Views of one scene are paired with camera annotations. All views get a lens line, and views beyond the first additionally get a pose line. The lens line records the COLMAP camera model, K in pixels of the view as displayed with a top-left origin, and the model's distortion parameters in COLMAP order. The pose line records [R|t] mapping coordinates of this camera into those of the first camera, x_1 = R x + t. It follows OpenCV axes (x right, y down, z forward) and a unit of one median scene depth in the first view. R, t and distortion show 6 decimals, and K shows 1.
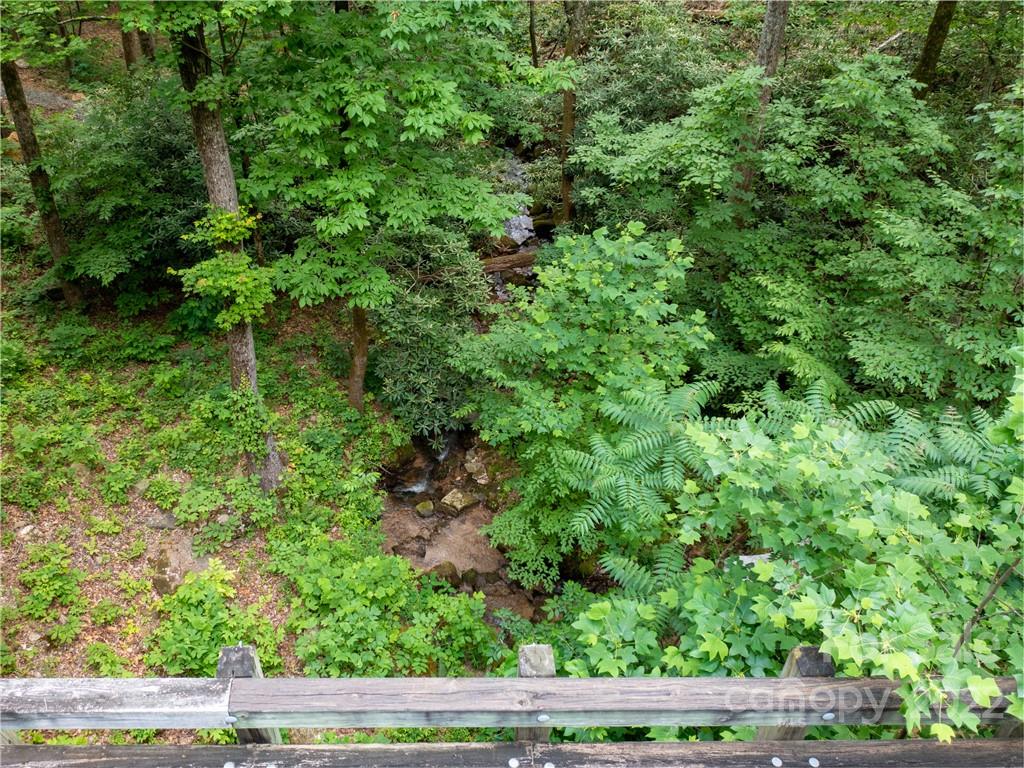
lens RADIAL K [[844.9, 0, 512.0], [0, 844.9, 384.0], [0, 0, 1]] dist [-0.018440, -0.001824]
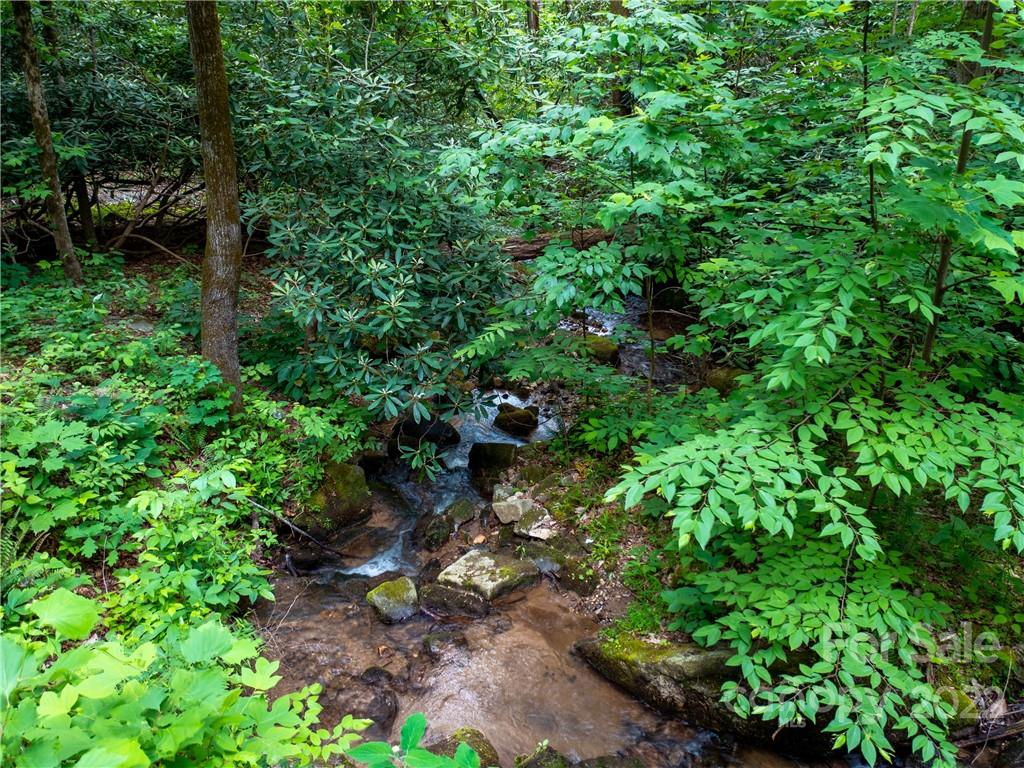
lens RADIAL K [[844.9, 0, 512.0], [0, 844.9, 384.0], [0, 0, 1]] dist [-0.018440, -0.001824]
pose [[0.997505, -0.067790, 0.019728, -0.053302], [0.070576, 0.949778, -0.304862, 0.171779], [0.001929, 0.305494, 0.952192, 0.627318]]
